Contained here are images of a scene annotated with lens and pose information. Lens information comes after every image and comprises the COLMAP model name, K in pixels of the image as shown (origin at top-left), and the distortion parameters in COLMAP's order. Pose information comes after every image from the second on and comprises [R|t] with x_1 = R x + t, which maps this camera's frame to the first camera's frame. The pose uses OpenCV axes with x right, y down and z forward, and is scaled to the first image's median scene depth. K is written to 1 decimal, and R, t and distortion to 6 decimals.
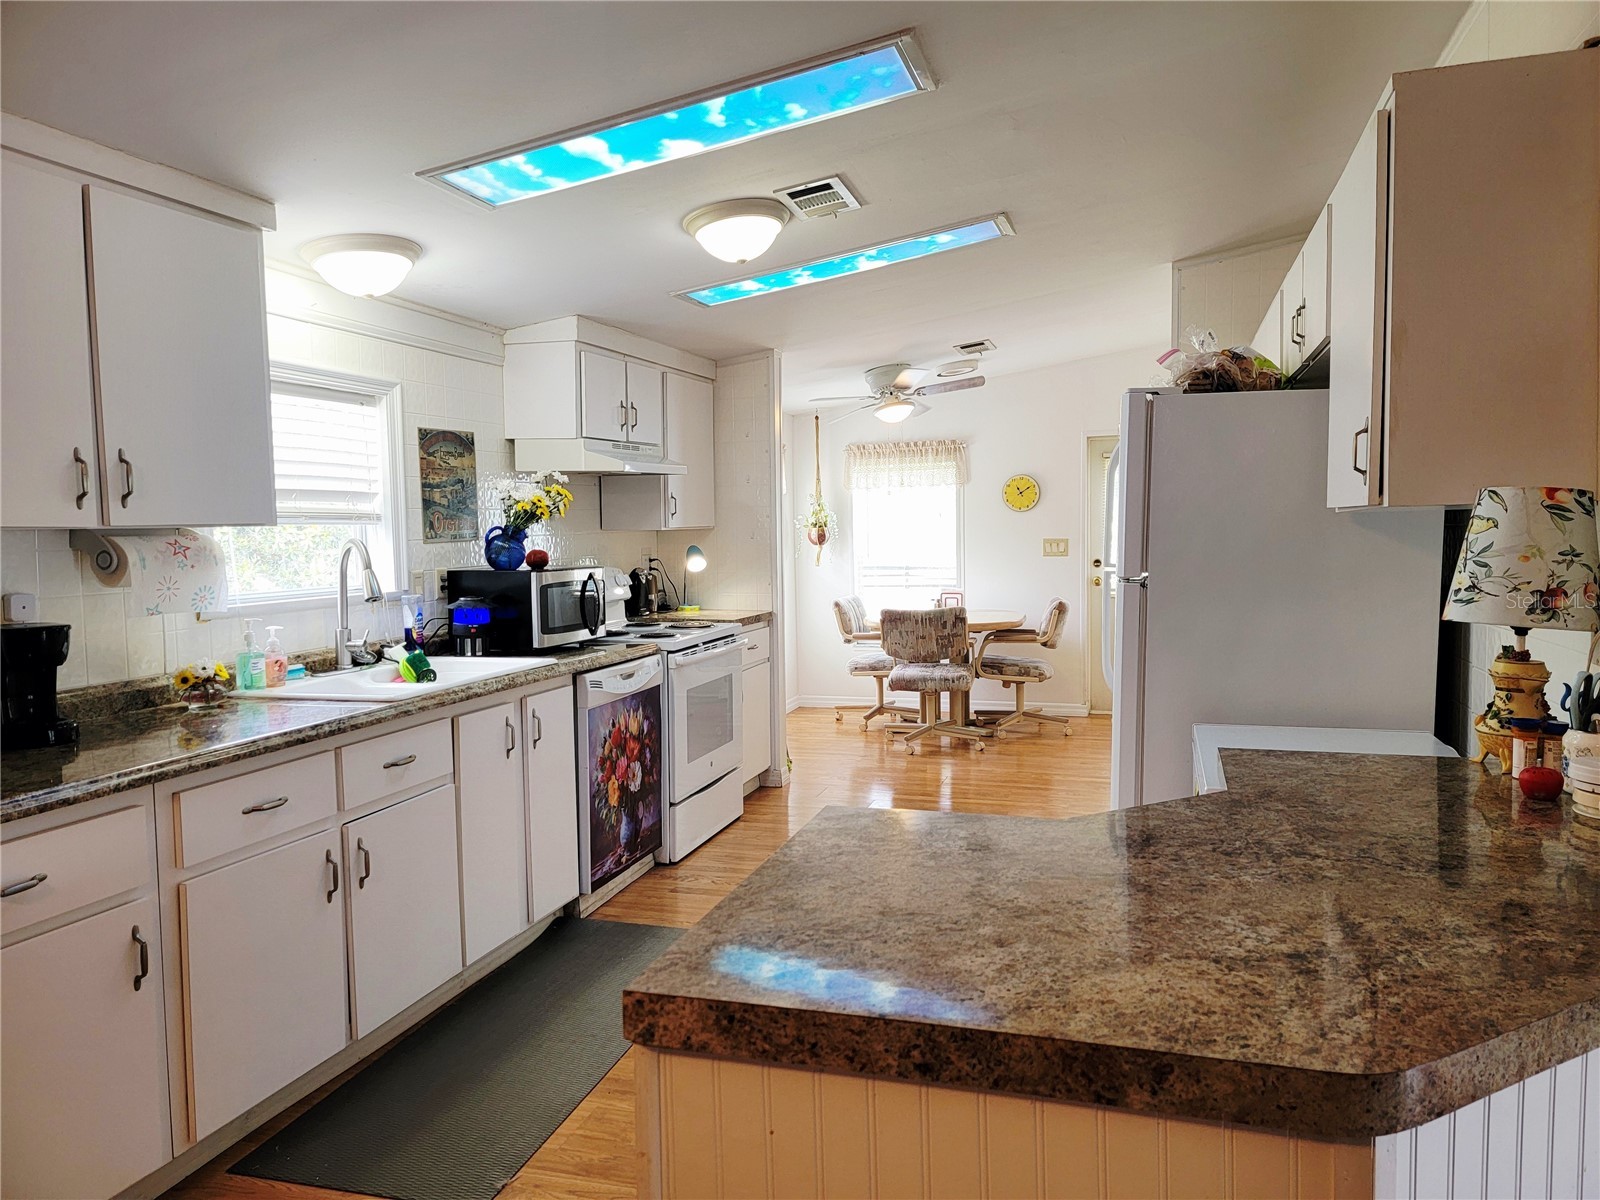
lens RADIAL K [[1106.8, 0, 807.4], [0, 1106.8, 607.5], [0, 0, 1]] dist [0.056158, -0.003585]
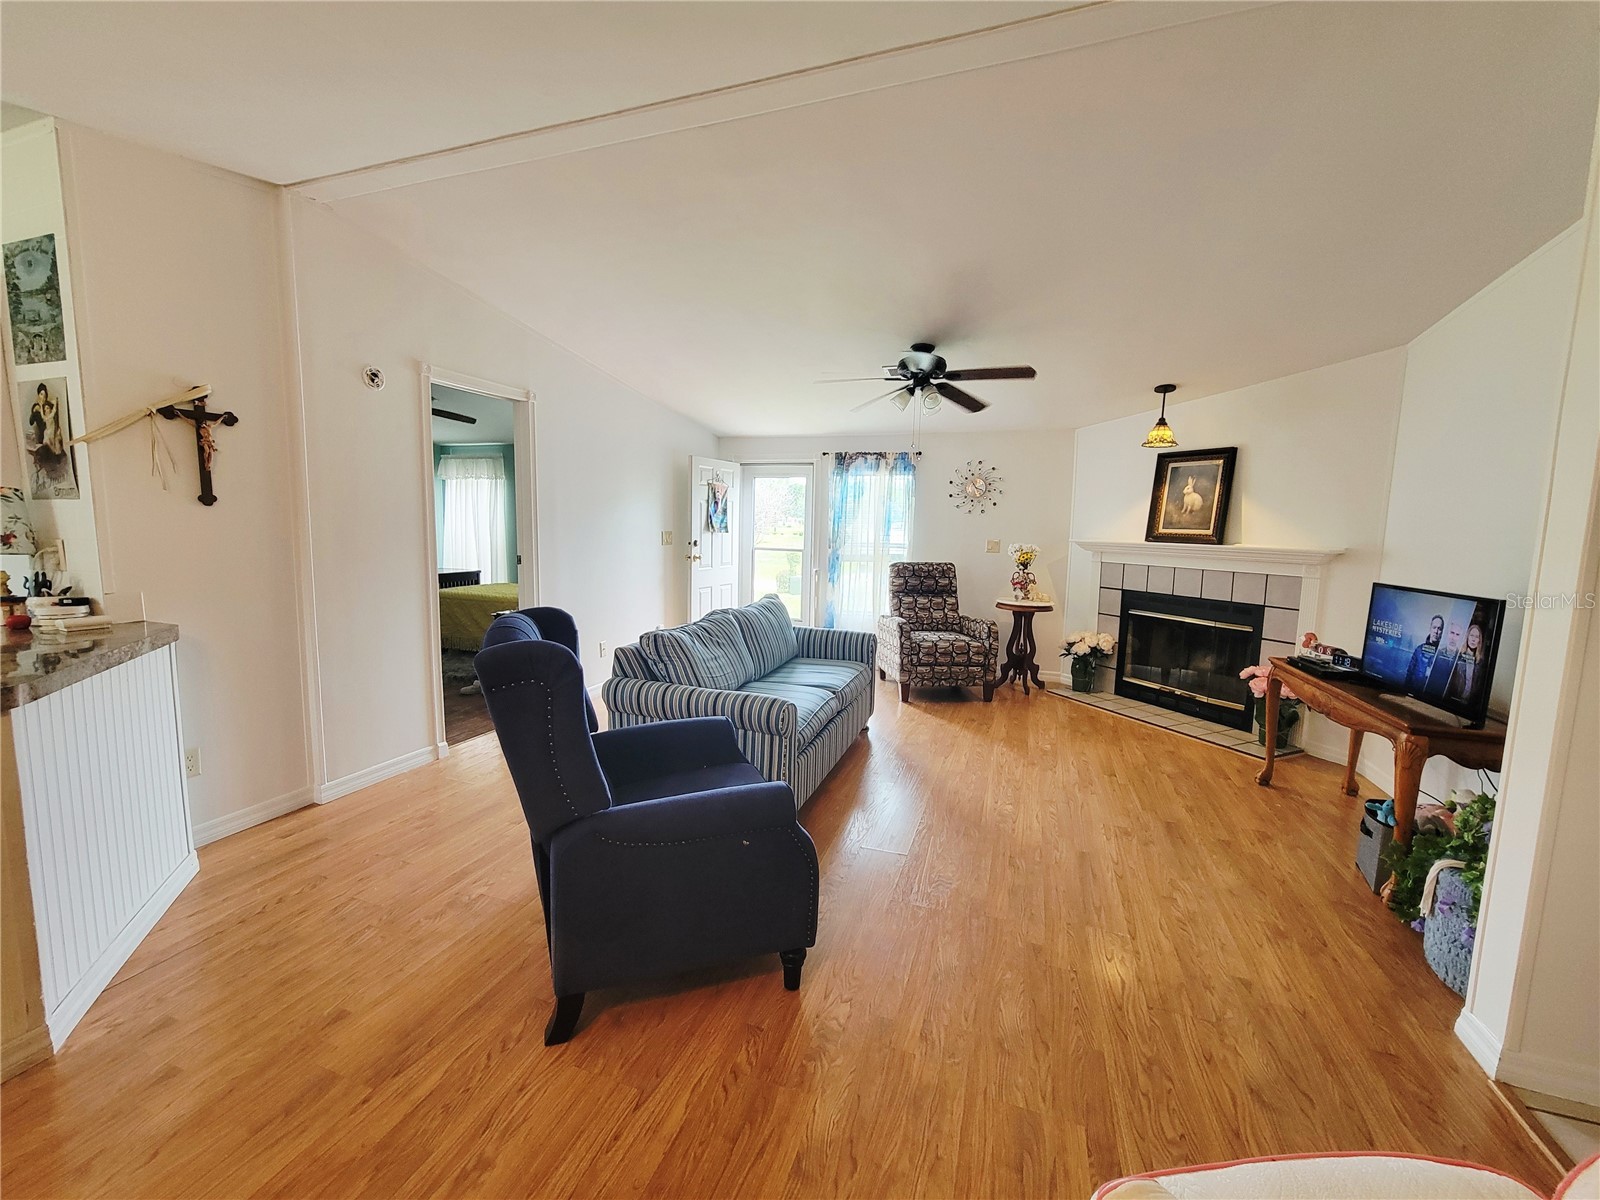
lens RADIAL K [[656.3, 0, 791.3], [0, 656.3, 597.0], [0, 0, 1]] dist [-0.003281, 0.001930]
pose [[0.048938, -0.095597, 0.994216, -0.140350], [0.052765, 0.994267, 0.093004, 0.017576], [-0.997407, 0.047908, 0.053701, -0.146845]]
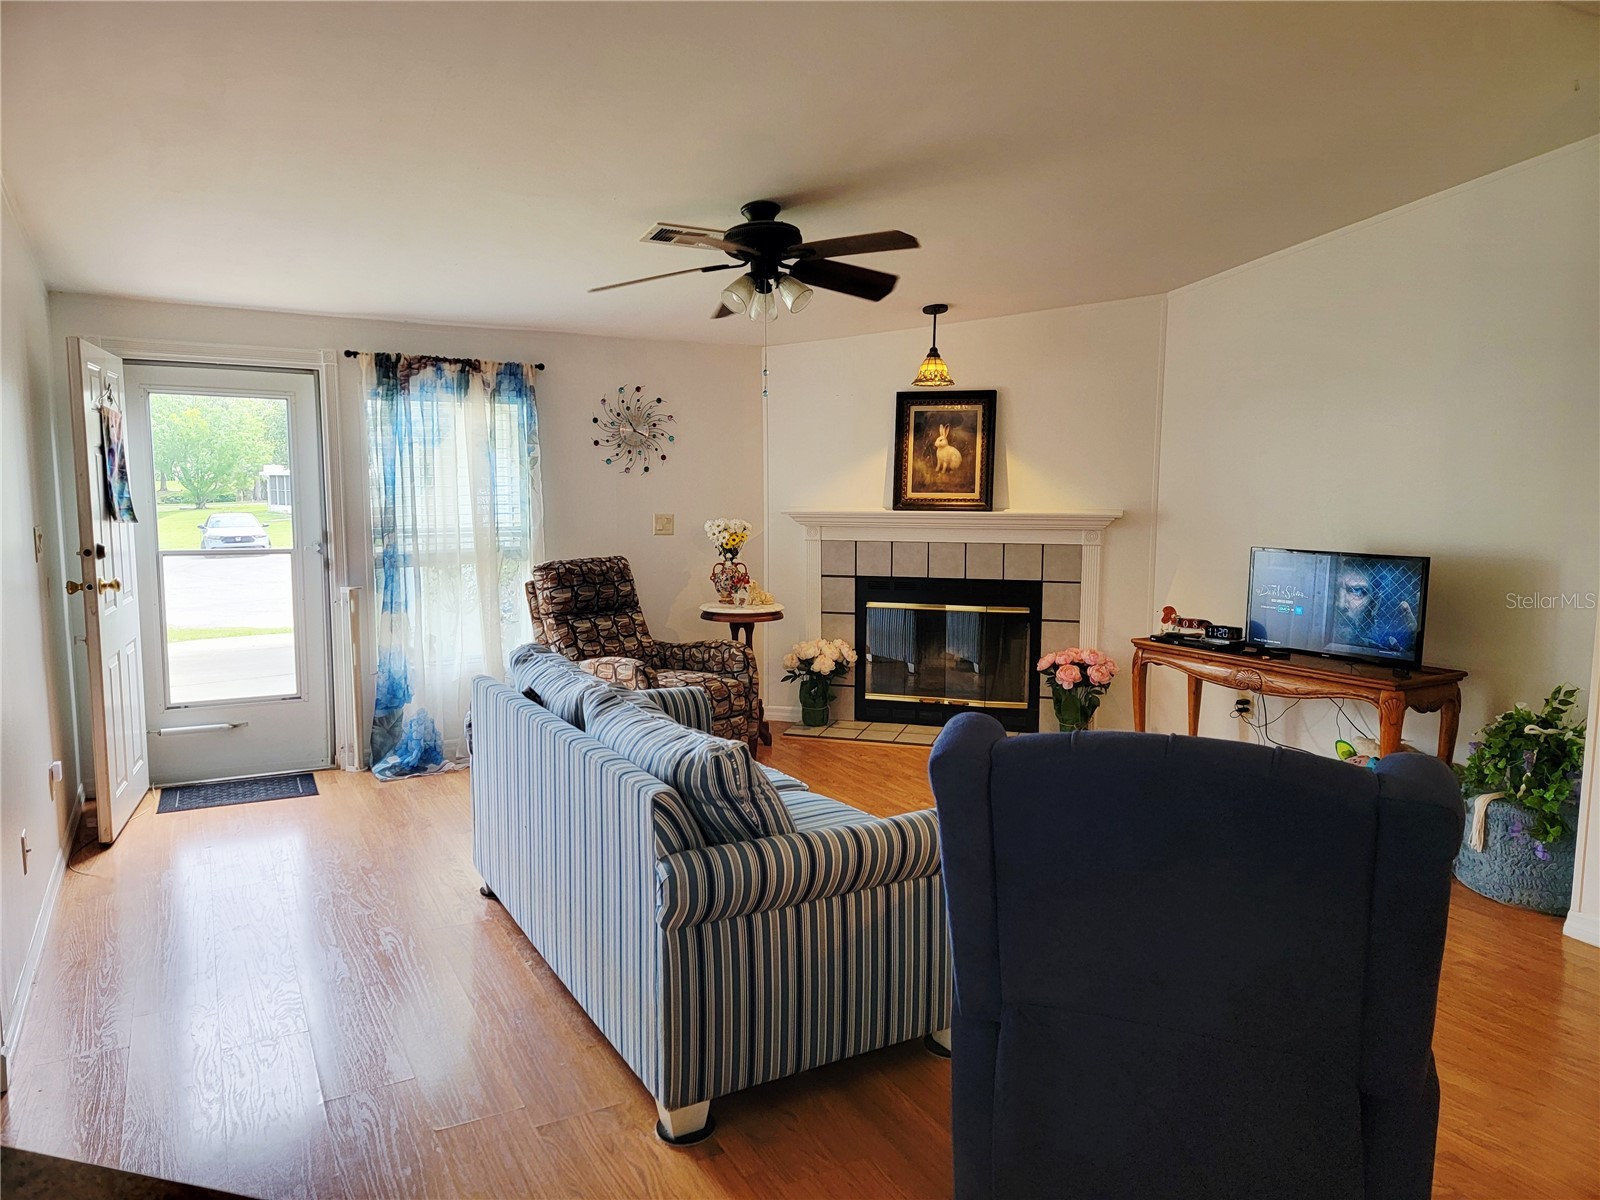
lens RADIAL K [[1106.8, 0, 807.4], [0, 1106.8, 607.5], [0, 0, 1]] dist [0.056158, -0.003585]
pose [[-0.720261, -0.066863, 0.690473, 0.019100], [0.059771, 0.985661, 0.157797, -0.024382], [-0.691123, 0.154926, -0.705937, 0.205153]]
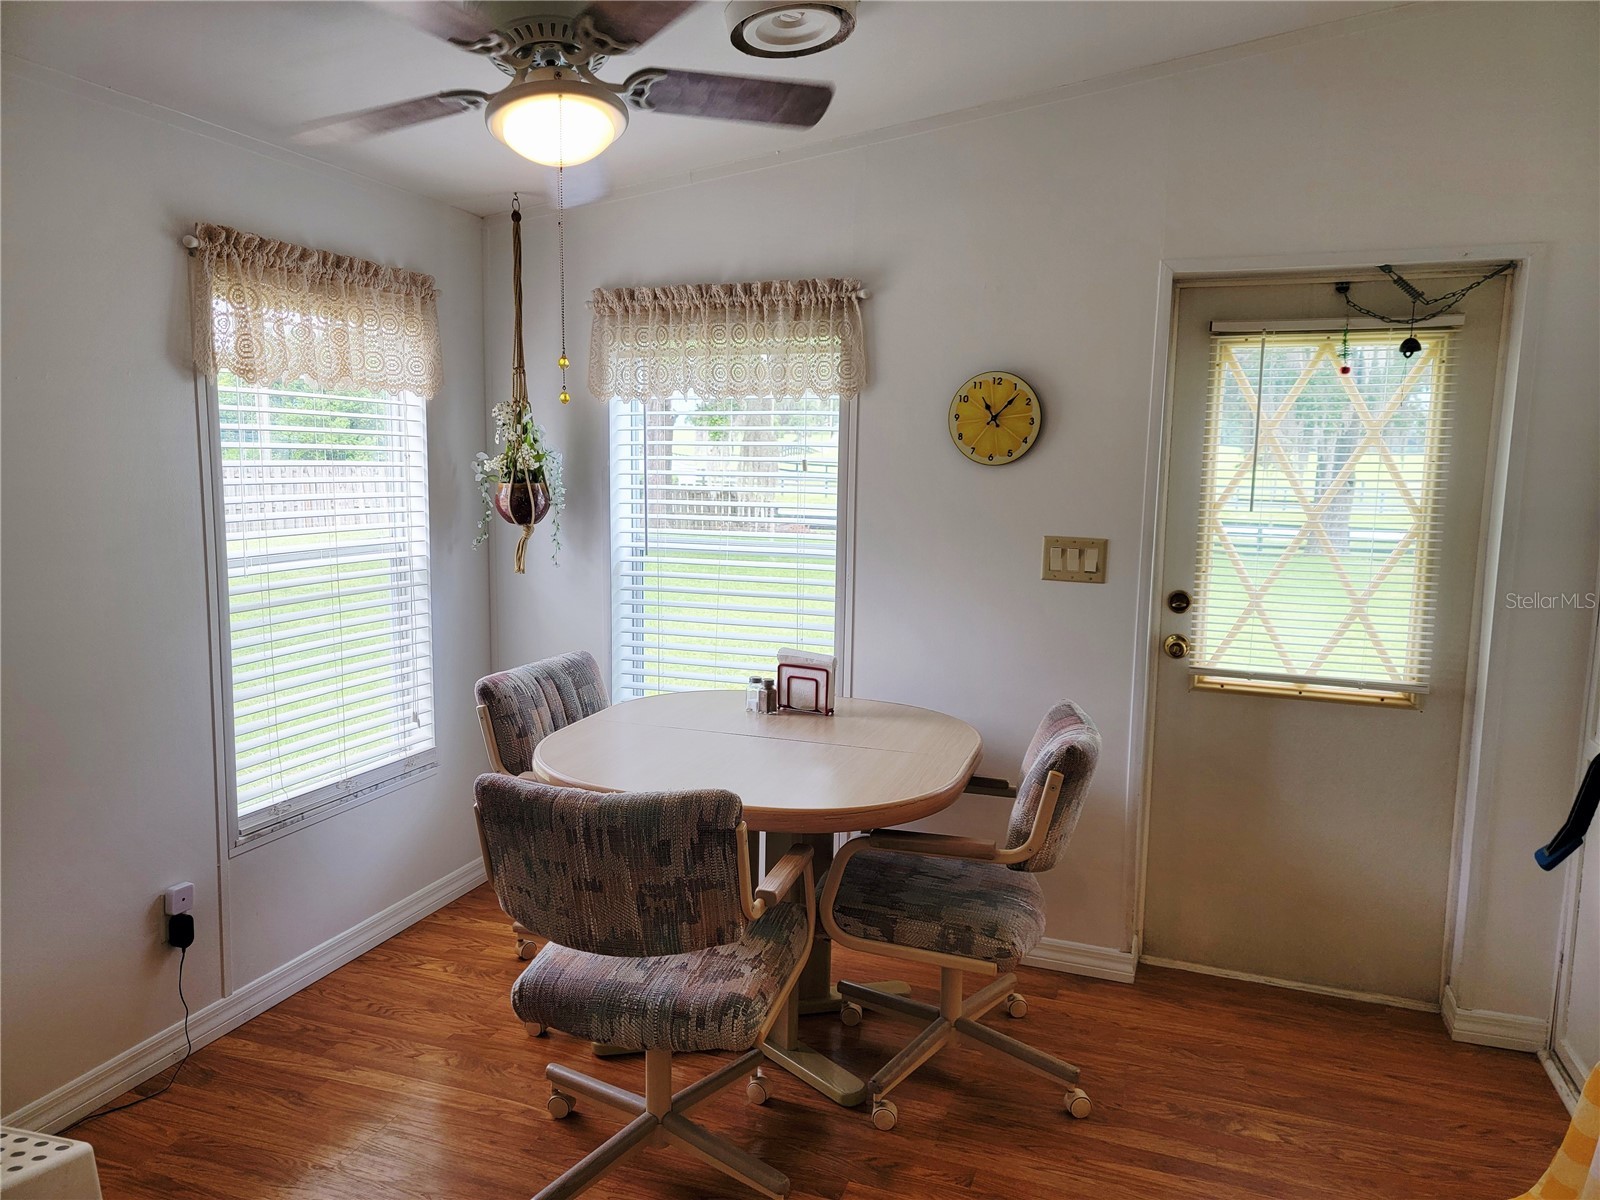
lens RADIAL K [[1106.8, 0, 807.4], [0, 1106.8, 607.5], [0, 0, 1]] dist [0.056158, -0.003585]
pose [[0.998543, 0.041660, -0.034301, 0.162376], [-0.039567, 0.997439, 0.059587, -0.064968], [0.036696, -0.058143, 0.997634, 0.683780]]
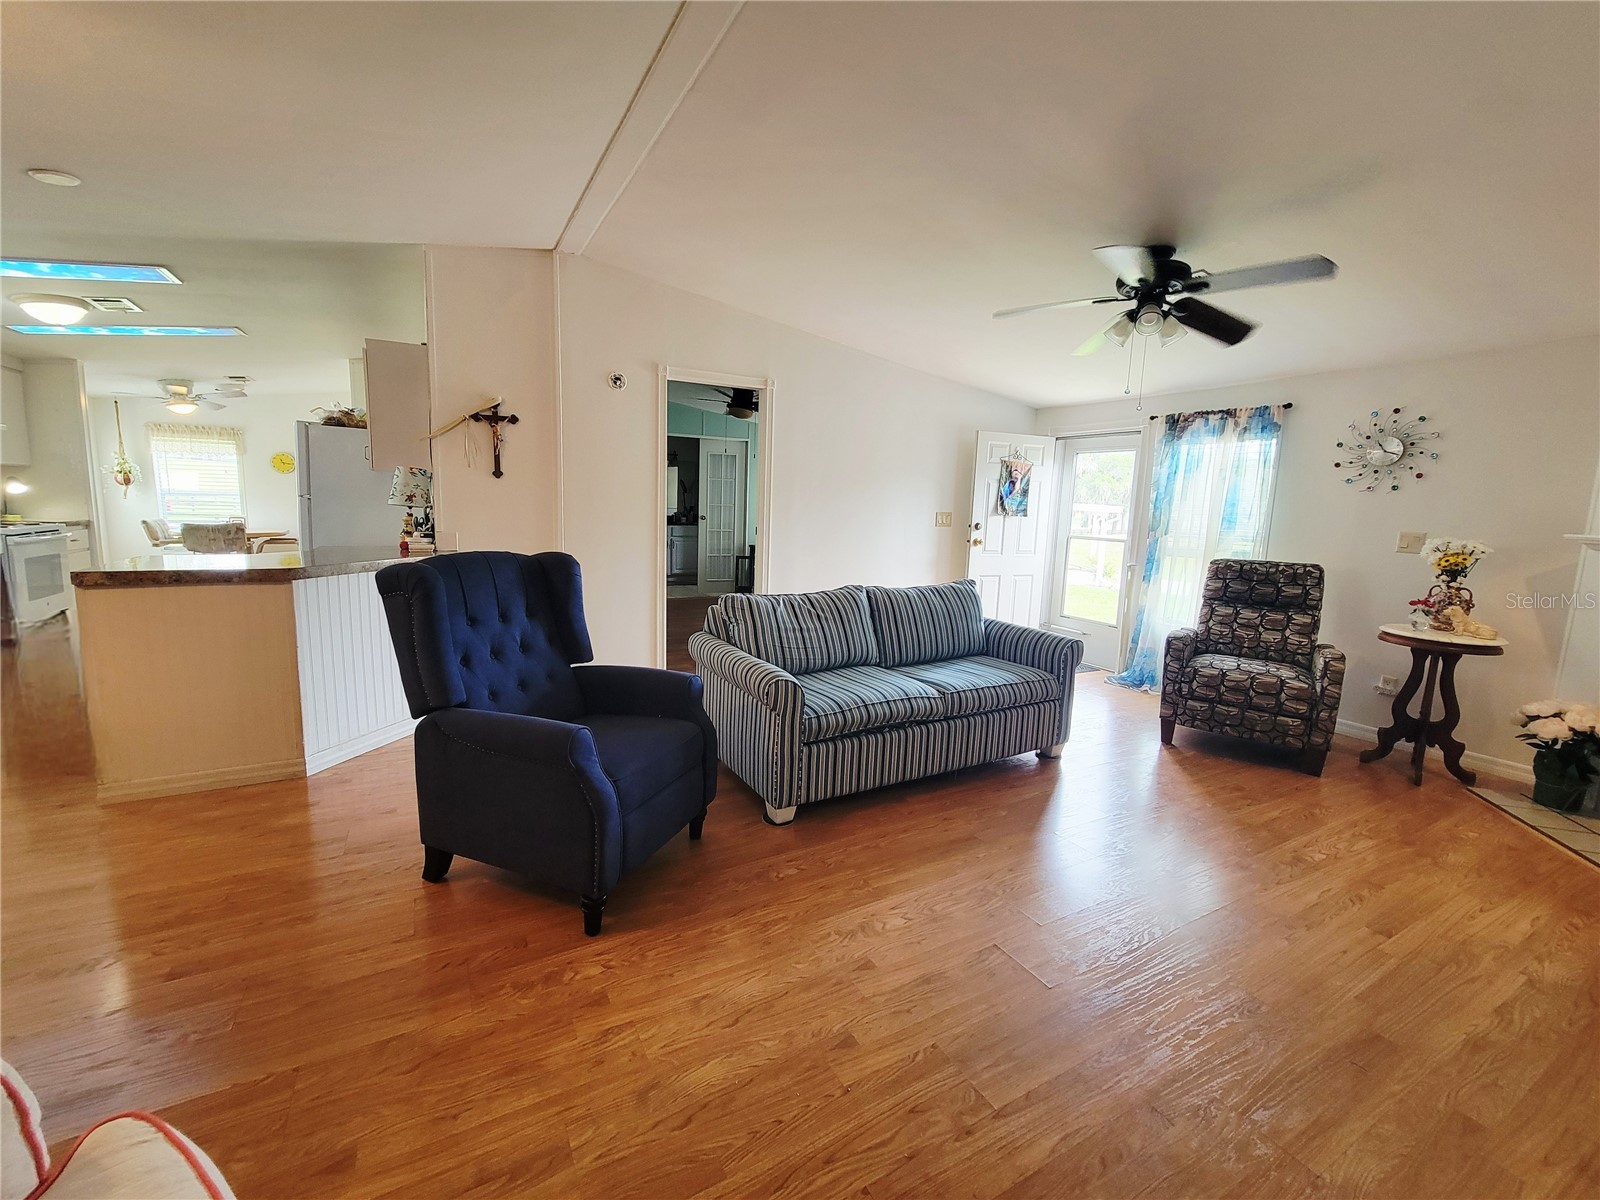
lens RADIAL K [[656.3, 0, 791.3], [0, 656.3, 597.0], [0, 0, 1]] dist [-0.003281, 0.001930]
pose [[0.694800, -0.060830, 0.716626, -0.010125], [0.008443, 0.997038, 0.076446, 0.044316], [-0.719153, -0.047064, 0.693256, -0.378875]]
